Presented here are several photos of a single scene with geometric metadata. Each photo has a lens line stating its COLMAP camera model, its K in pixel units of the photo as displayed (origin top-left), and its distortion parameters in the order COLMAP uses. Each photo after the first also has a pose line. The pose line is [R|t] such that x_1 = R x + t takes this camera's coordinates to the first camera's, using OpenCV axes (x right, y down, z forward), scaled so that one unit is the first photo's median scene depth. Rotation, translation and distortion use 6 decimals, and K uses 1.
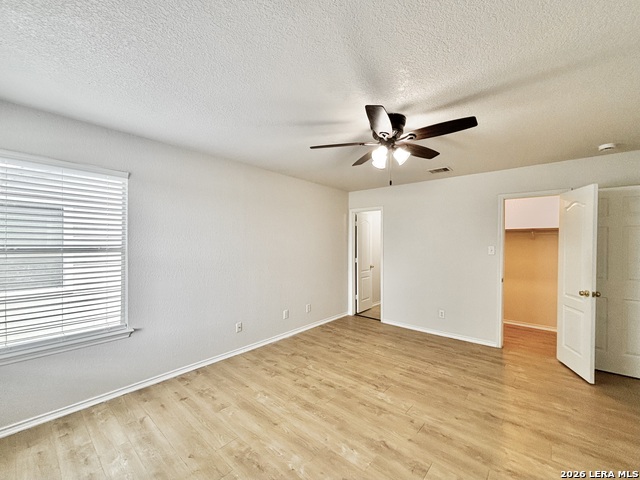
lens RADIAL K [[262.4, 0, 322.9], [0, 262.4, 242.8], [0, 0, 1]] dist [-0.000702, 0.001515]
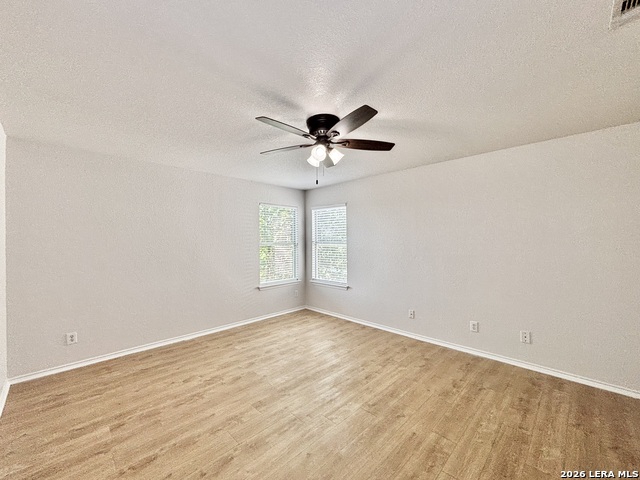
lens RADIAL K [[262.4, 0, 322.6], [0, 262.4, 241.0], [0, 0, 1]] dist [-0.000702, 0.001515]
pose [[-0.064266, -0.007346, -0.997906, 0.911860], [0.002656, 0.999968, -0.007532, 0.017682], [0.997929, -0.003135, -0.064244, 0.762085]]
